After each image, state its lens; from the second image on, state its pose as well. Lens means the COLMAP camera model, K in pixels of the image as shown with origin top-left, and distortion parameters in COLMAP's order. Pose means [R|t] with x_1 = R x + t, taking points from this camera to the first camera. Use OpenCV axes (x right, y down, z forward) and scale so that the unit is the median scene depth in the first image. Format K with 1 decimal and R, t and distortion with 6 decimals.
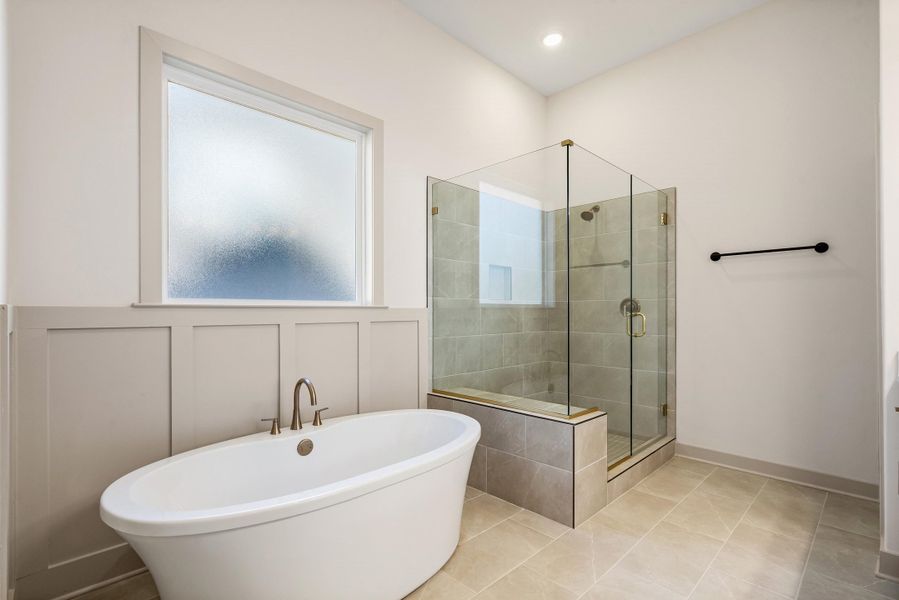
lens RADIAL K [[409.7, 0, 446.1], [0, 409.7, 307.1], [0, 0, 1]] dist [-0.000676, 0.000024]
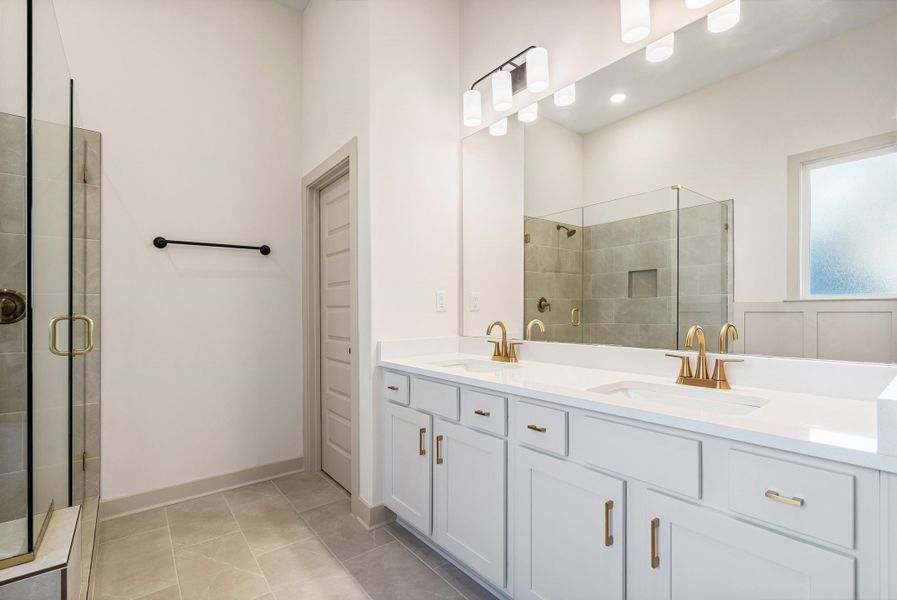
lens RADIAL K [[408.8, 0, 452.2], [0, 408.8, 304.4], [0, 0, 1]] dist [-0.000676, 0.000024]
pose [[0.098078, 0.003218, 0.995174, -0.084129], [-0.006530, 0.999975, -0.002590, -0.006582], [-0.995157, -0.006244, 0.098096, 0.436656]]
